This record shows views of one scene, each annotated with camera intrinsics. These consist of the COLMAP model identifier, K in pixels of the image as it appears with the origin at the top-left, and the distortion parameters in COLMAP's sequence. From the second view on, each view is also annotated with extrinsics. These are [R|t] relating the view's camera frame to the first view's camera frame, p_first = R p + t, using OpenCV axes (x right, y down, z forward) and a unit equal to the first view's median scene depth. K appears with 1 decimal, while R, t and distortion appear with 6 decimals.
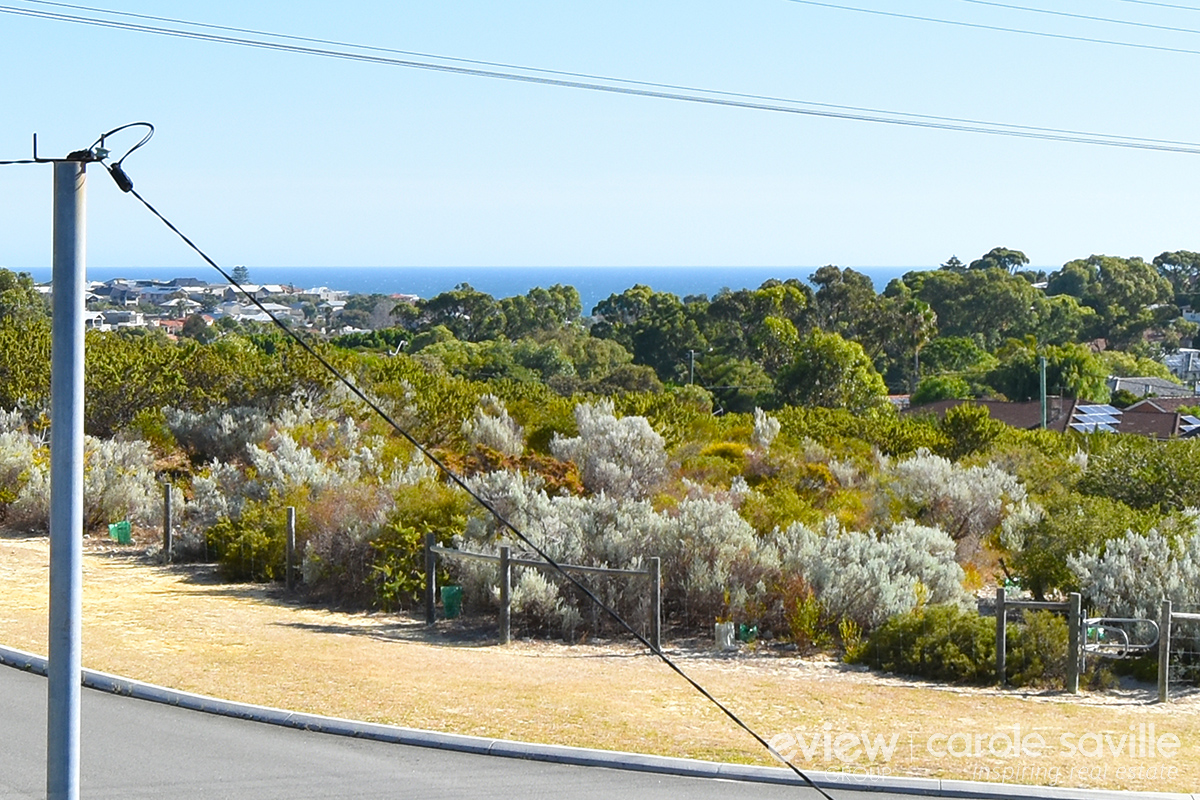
lens RADIAL K [[1055.0, 0, 598.4], [0, 1055.0, 398.6], [0, 0, 1]] dist [0.005342, -0.004220]
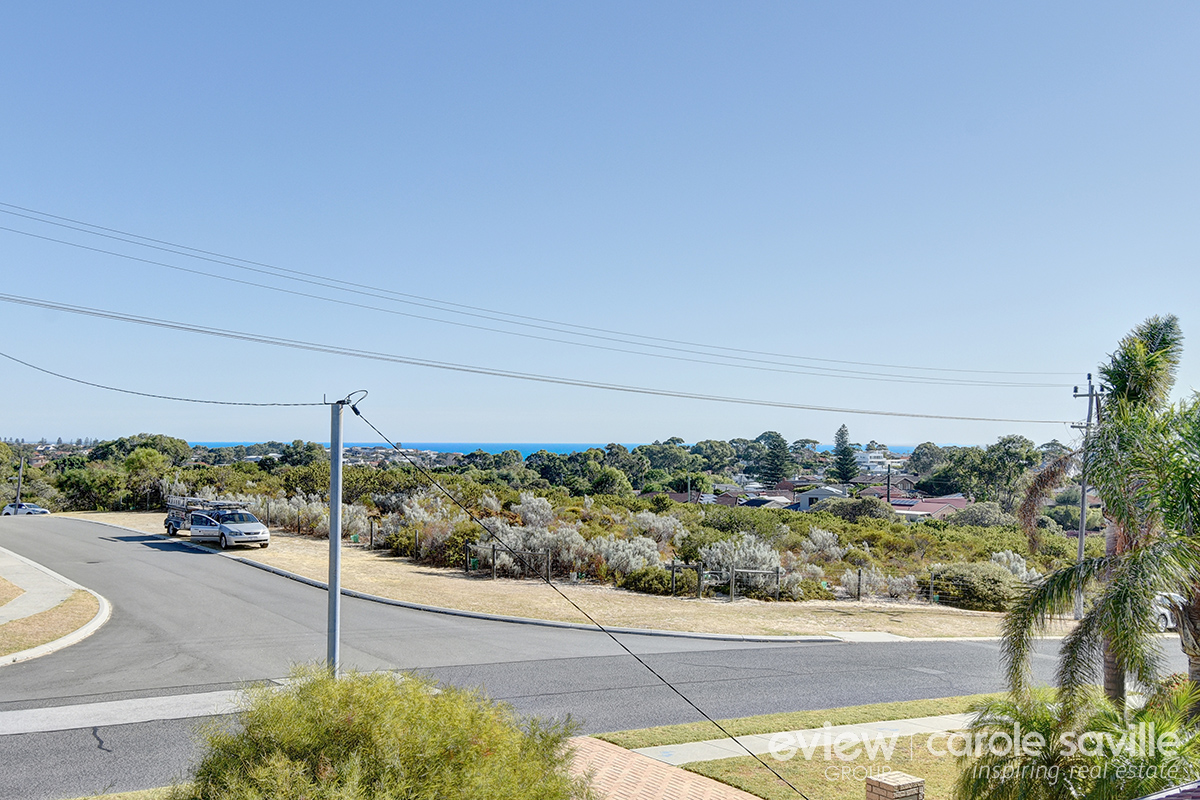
lens RADIAL K [[1055.0, 0, 600.2], [0, 1055.0, 399.8], [0, 0, 1]] dist [0.005342, -0.004220]
pose [[0.999947, 0.003615, -0.009652, 0.214752], [-0.003615, 0.999993, 0.000106, -0.239317], [0.009653, -0.000071, 0.999953, -1.759038]]
